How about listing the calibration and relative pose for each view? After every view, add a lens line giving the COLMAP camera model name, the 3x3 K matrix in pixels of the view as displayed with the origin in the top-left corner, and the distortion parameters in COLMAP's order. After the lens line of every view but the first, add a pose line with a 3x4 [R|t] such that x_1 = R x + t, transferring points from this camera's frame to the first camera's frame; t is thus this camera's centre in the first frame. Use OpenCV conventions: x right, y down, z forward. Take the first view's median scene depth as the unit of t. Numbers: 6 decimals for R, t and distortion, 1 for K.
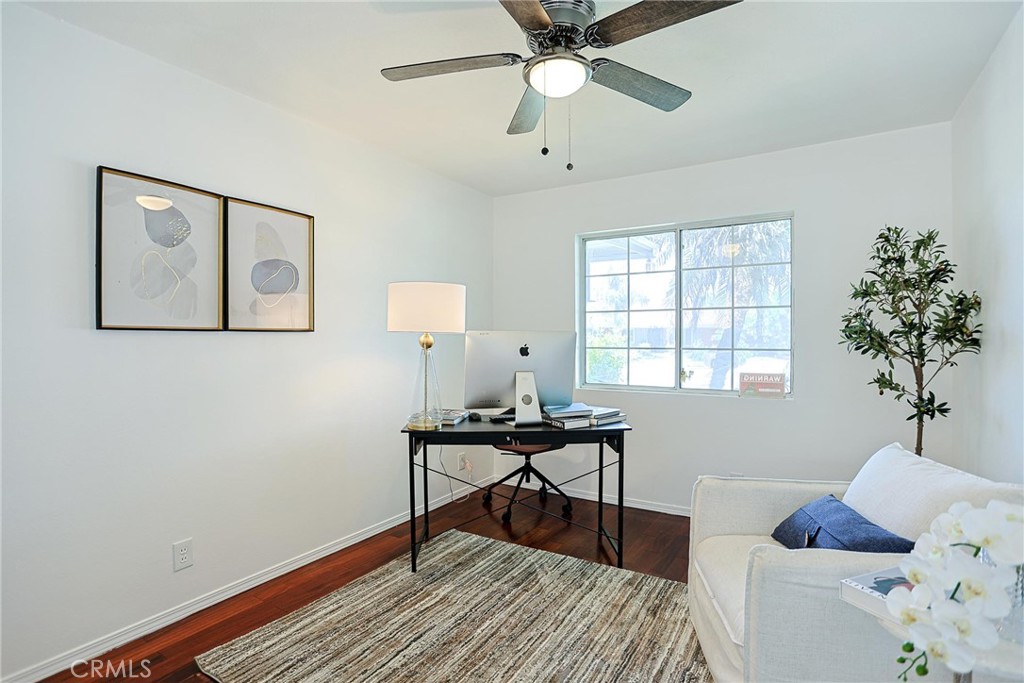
lens RADIAL K [[505.6, 0, 517.6], [0, 505.6, 343.1], [0, 0, 1]] dist [-0.059182, 0.024735]
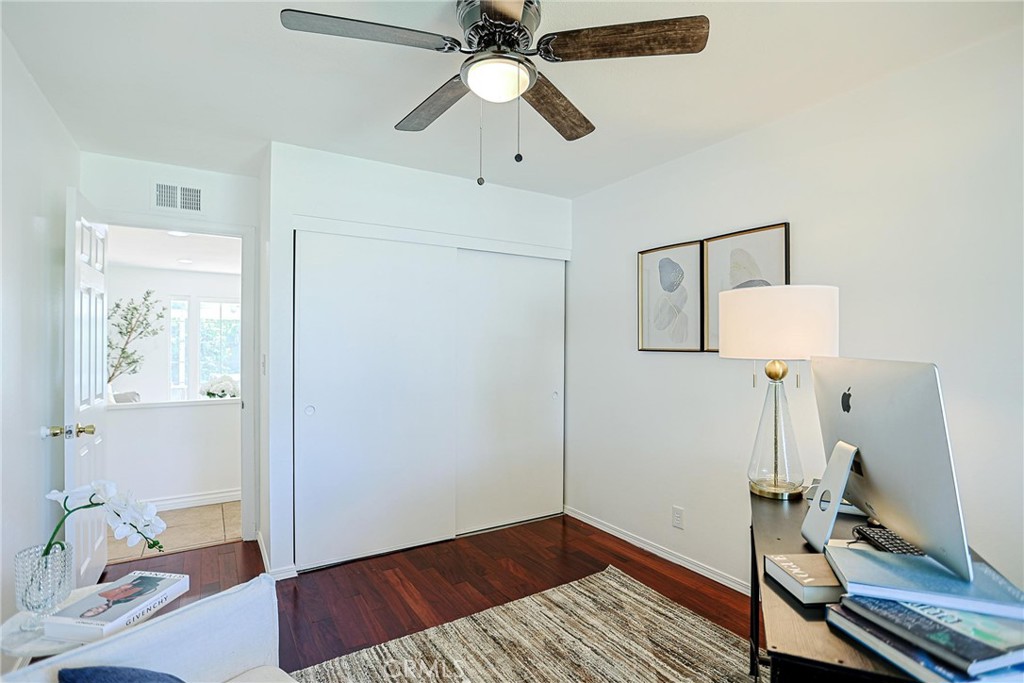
lens RADIAL K [[505.6, 0, 517.6], [0, 505.6, 343.1], [0, 0, 1]] dist [-0.059182, 0.024735]
pose [[-0.452239, 0.001689, -0.891895, 0.726492], [-0.009149, 0.999937, 0.006532, -0.051753], [0.891850, 0.011114, -0.452195, 1.199118]]
